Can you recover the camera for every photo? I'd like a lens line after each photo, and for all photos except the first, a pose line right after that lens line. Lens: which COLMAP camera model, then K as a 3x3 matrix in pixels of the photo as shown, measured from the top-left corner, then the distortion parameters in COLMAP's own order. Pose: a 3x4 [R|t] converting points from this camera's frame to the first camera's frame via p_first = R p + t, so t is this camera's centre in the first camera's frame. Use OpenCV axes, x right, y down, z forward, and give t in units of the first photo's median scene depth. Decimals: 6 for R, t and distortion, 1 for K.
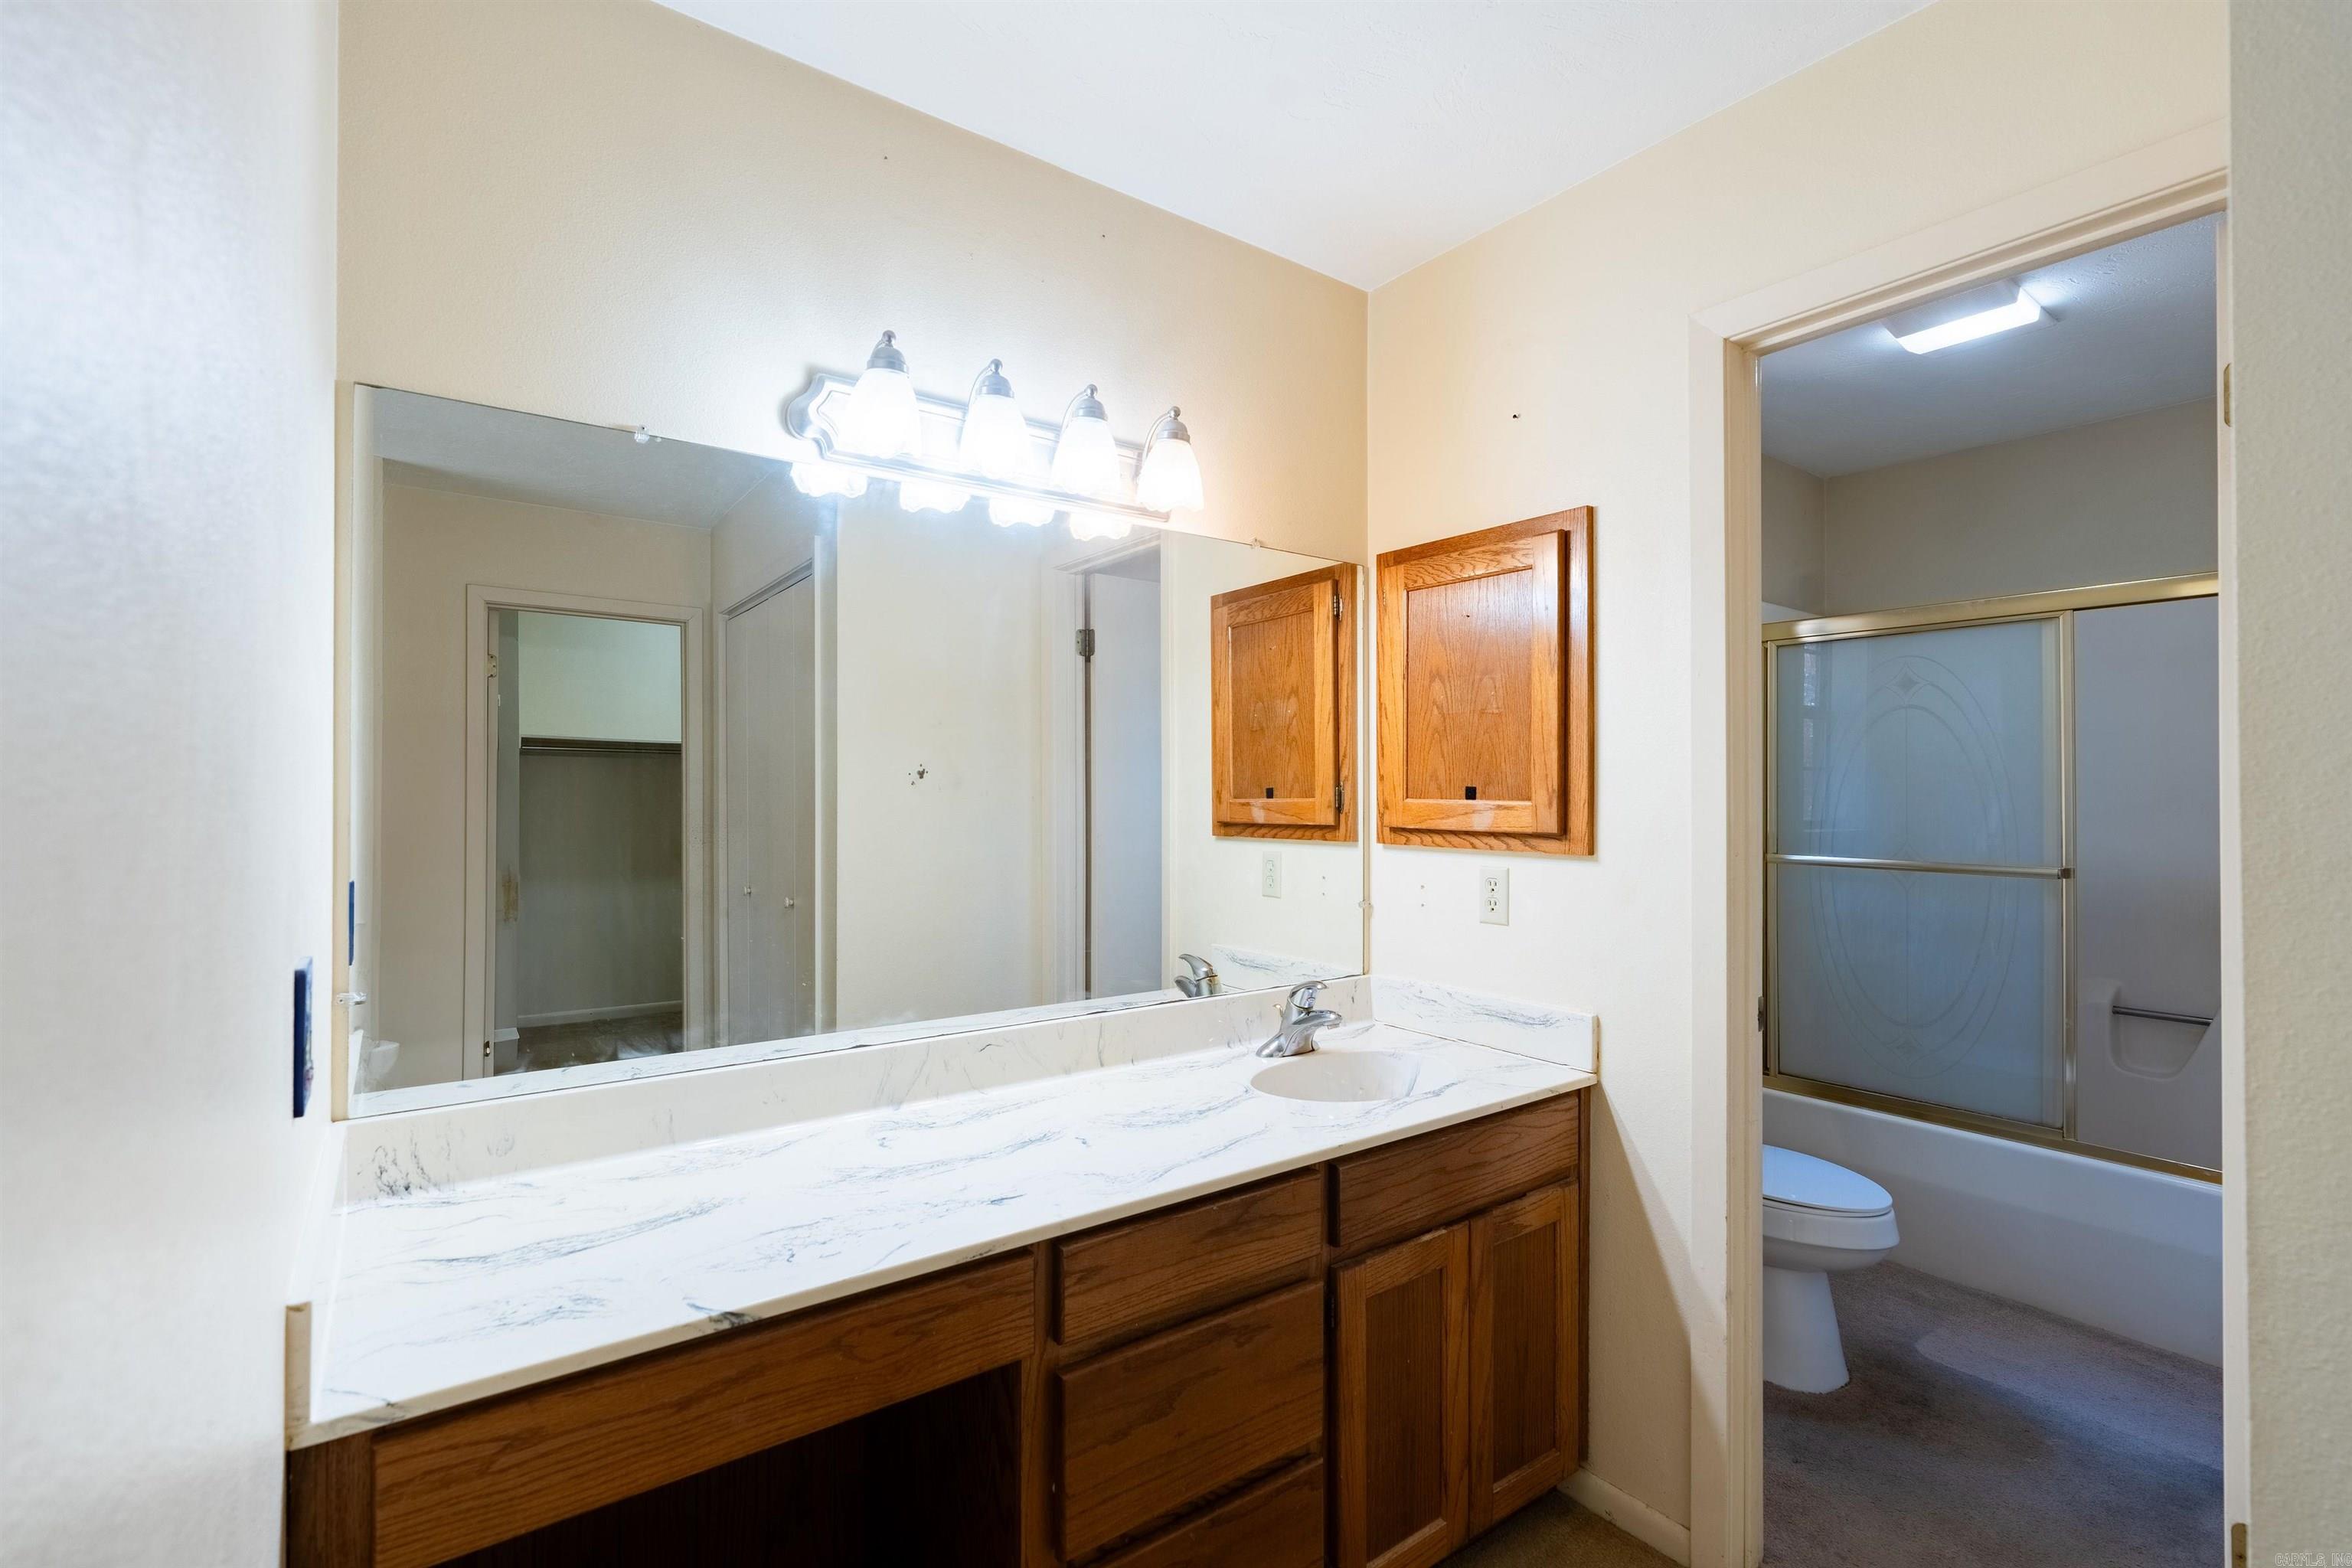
lens RADIAL K [[1052.8, 0, 1169.5], [0, 1052.8, 784.5], [0, 0, 1]] dist [-0.011852, 0.004365]
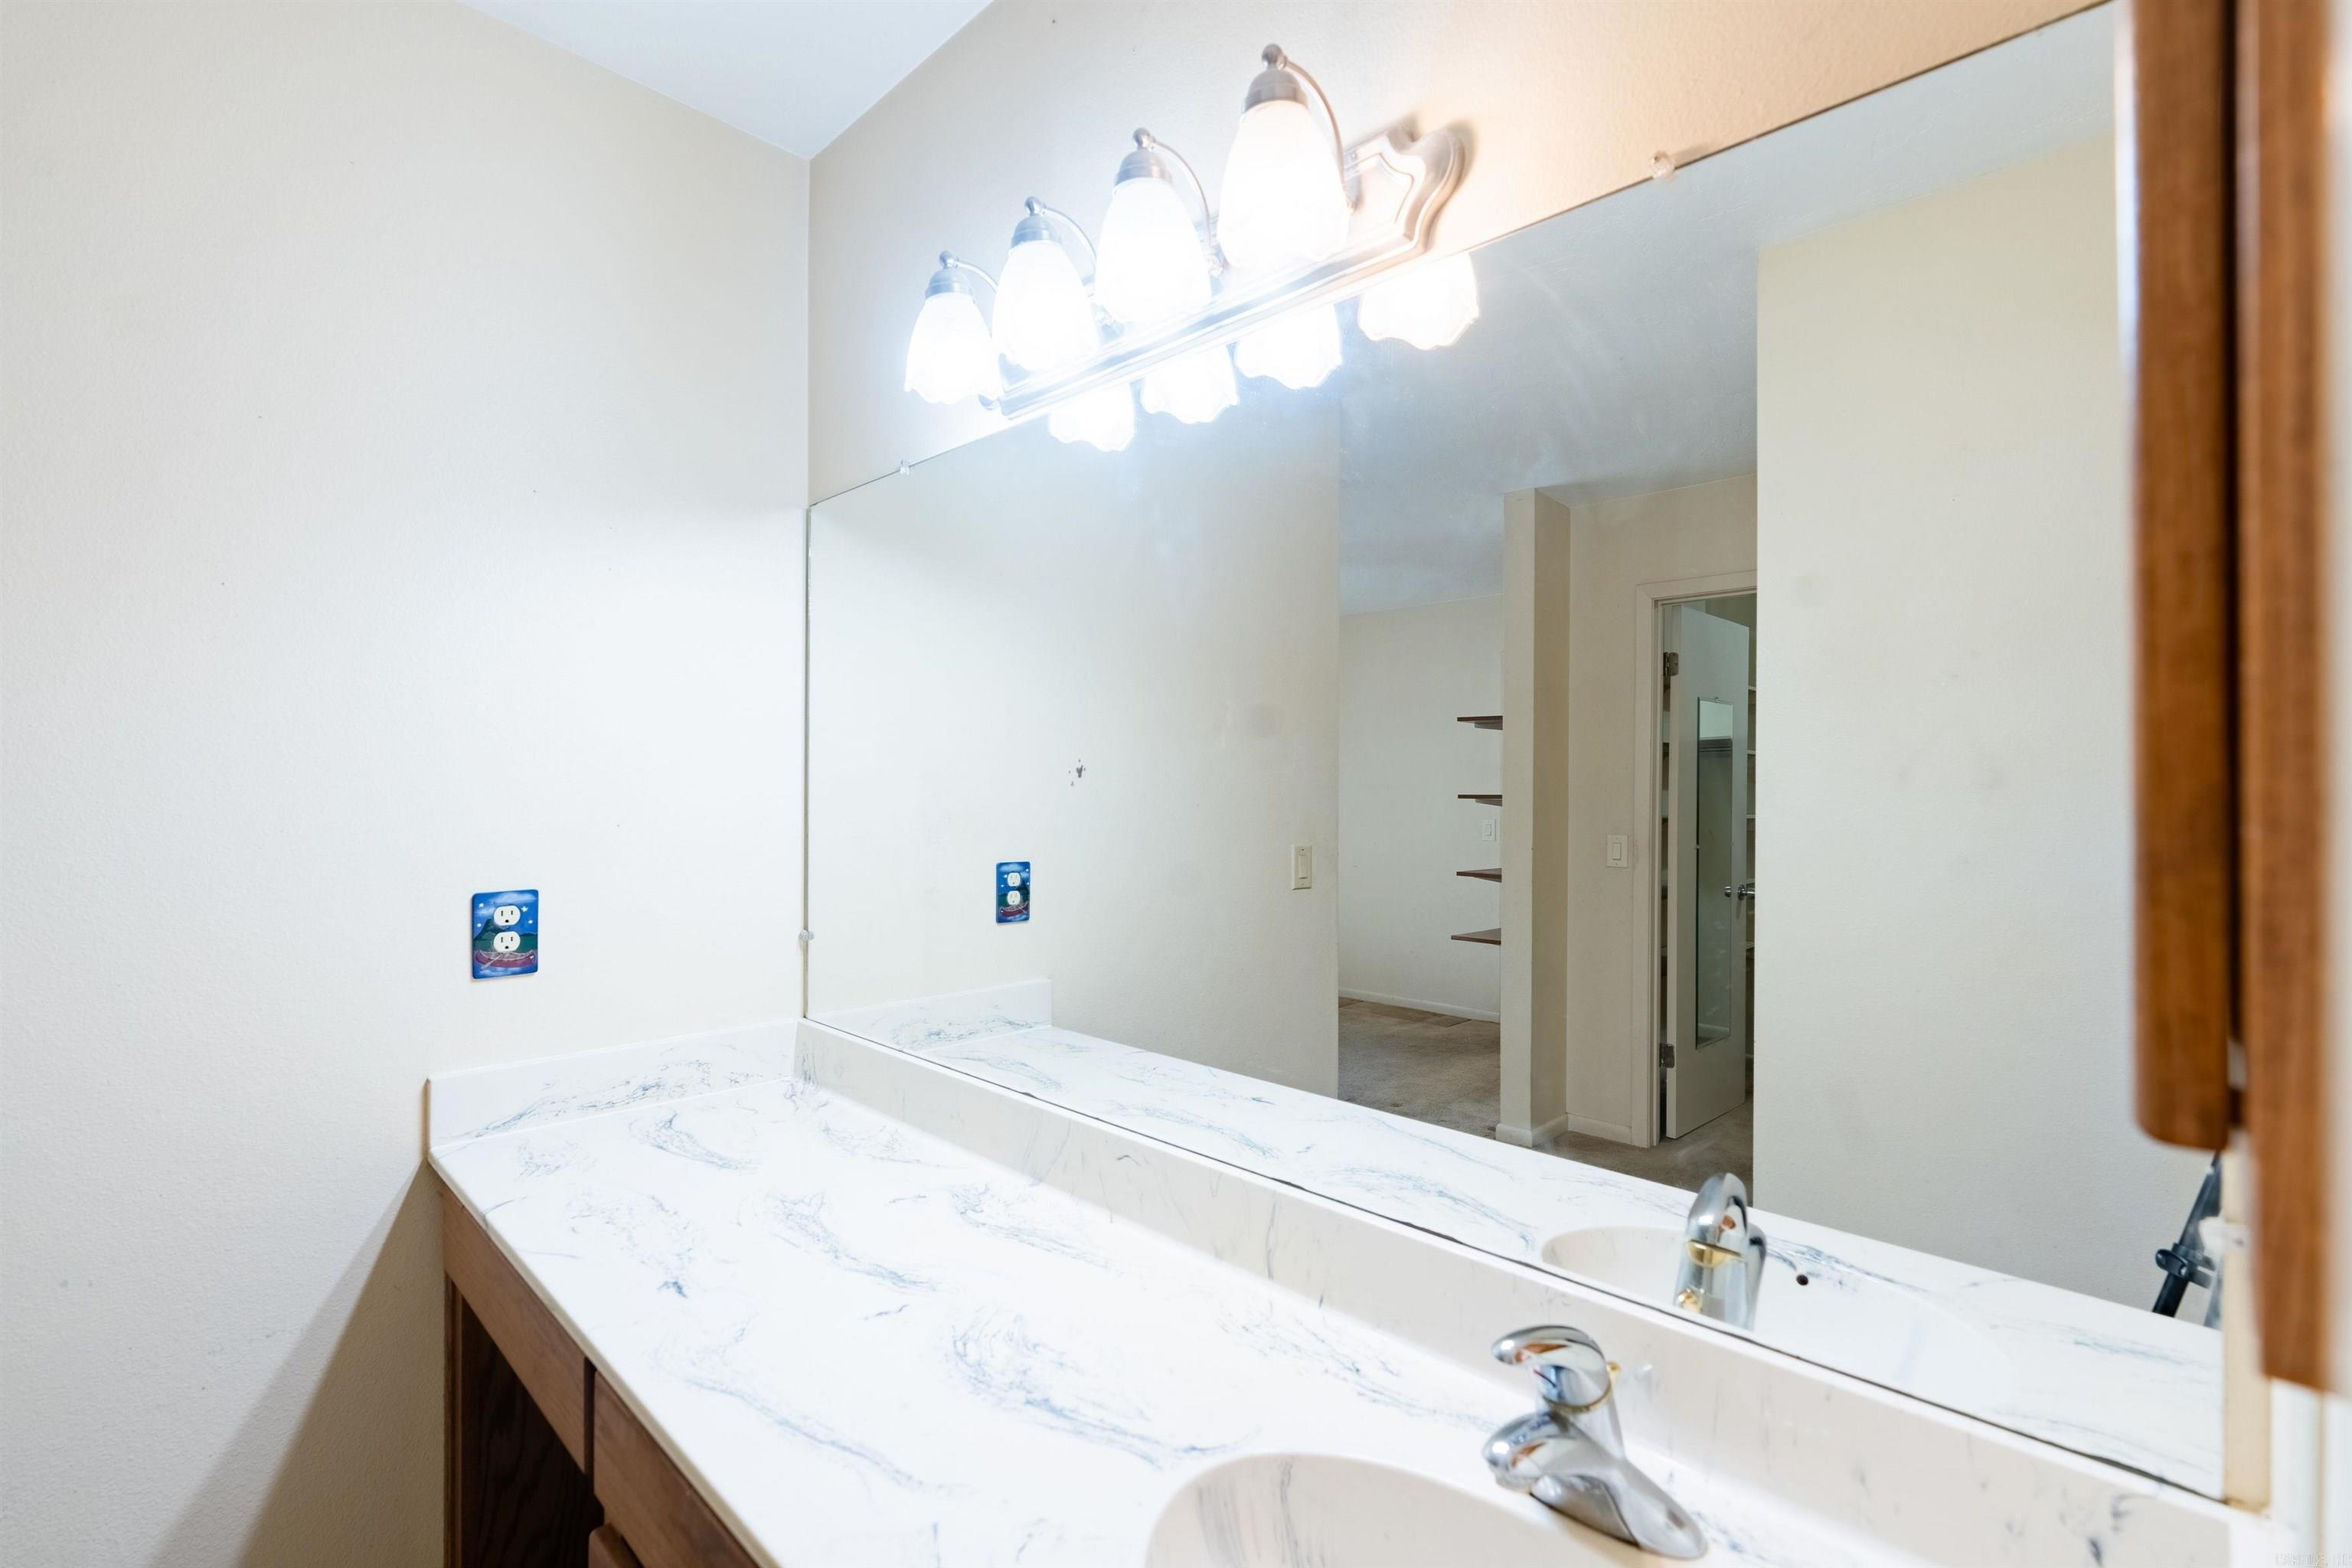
lens RADIAL K [[1052.8, 0, 1170.0], [0, 1052.8, 784.7], [0, 0, 1]] dist [-0.011852, 0.004365]
pose [[0.160497, -0.002725, -0.987032, 0.586089], [0.000325, 0.999996, -0.002708, 0.002029], [0.987036, 0.000114, 0.160498, 1.021332]]
